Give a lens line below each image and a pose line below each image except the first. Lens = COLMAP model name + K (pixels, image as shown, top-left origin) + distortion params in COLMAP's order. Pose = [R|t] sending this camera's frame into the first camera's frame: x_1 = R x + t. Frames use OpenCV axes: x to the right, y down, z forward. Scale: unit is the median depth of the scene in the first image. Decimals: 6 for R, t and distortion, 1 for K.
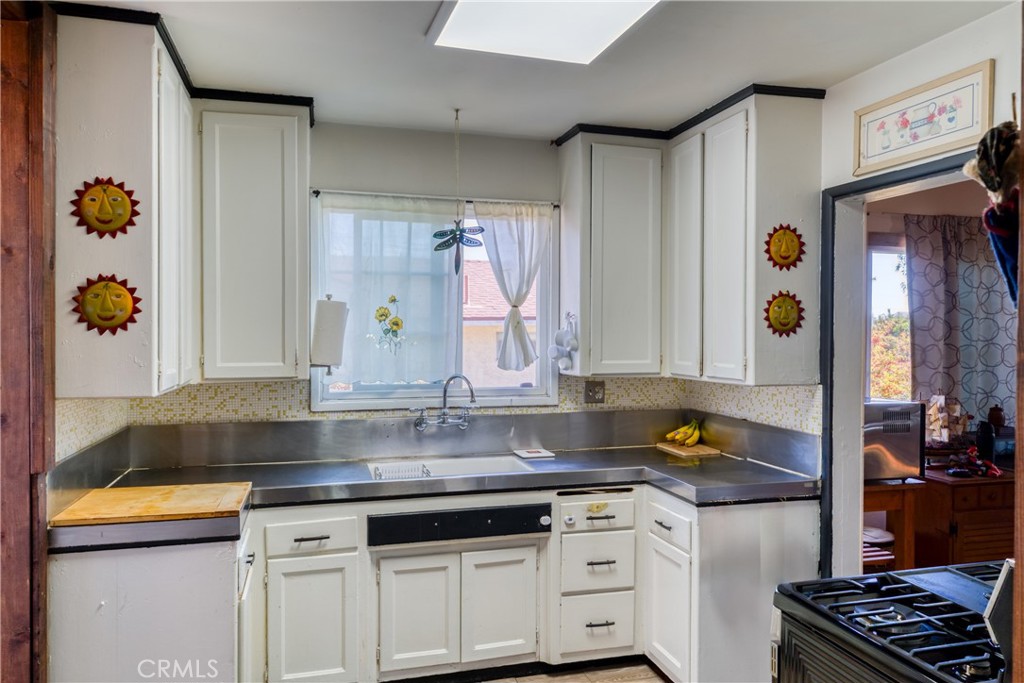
lens RADIAL K [[708.7, 0, 509.1], [0, 708.7, 338.4], [0, 0, 1]] dist [-0.001174, 0.000364]
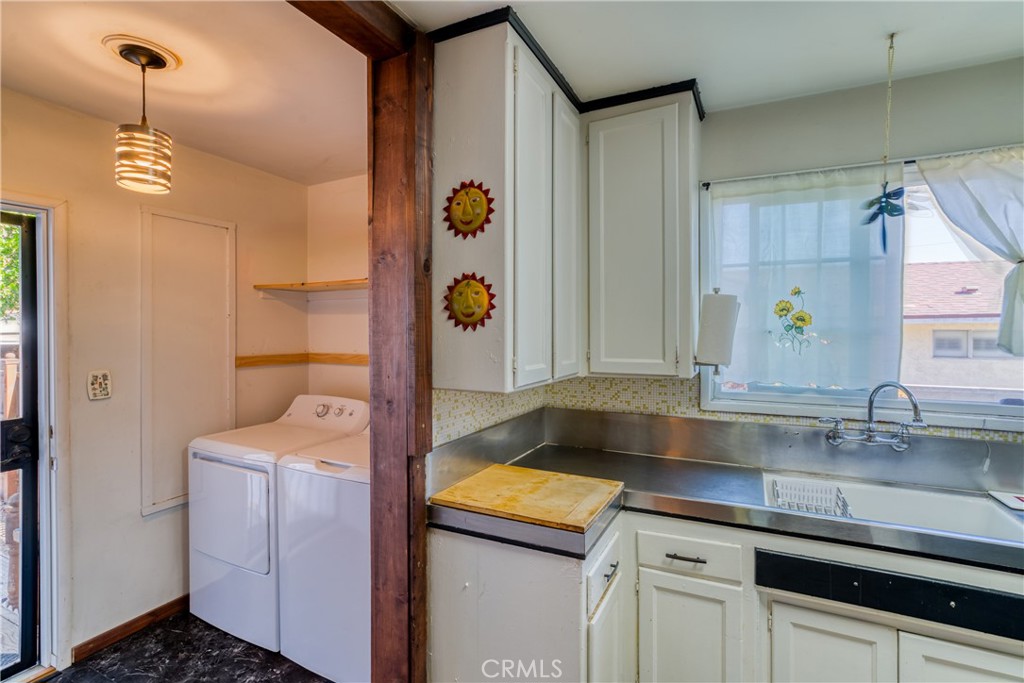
lens RADIAL K [[476.5, 0, 507.5], [0, 476.5, 332.6], [0, 0, 1]] dist [-0.011848, 0.005540]
pose [[0.737317, 0.000559, -0.675547, -0.036462], [-0.004138, 0.999985, -0.003689, -0.000083], [0.675534, 0.005515, 0.737308, 0.376767]]
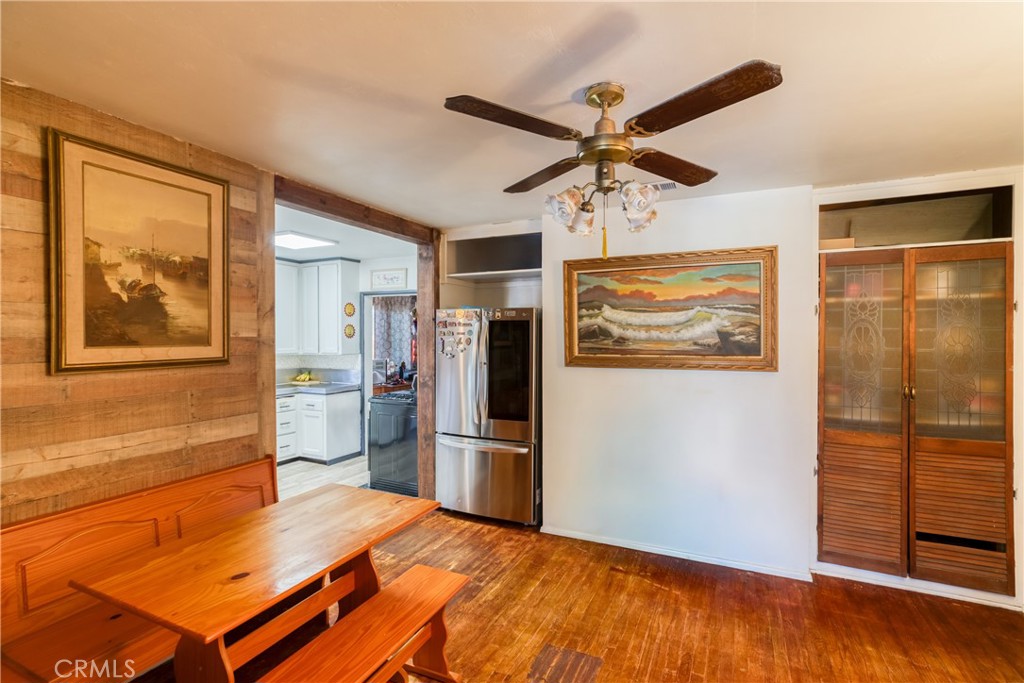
lens RADIAL K [[476.5, 0, 510.7], [0, 476.5, 338.7], [0, 0, 1]] dist [-0.011848, 0.005540]
pose [[0.659081, -0.009469, 0.752012, -0.678103], [0.012326, 0.999922, 0.001788, 0.003122], [-0.751971, 0.008090, 0.659146, -0.858842]]
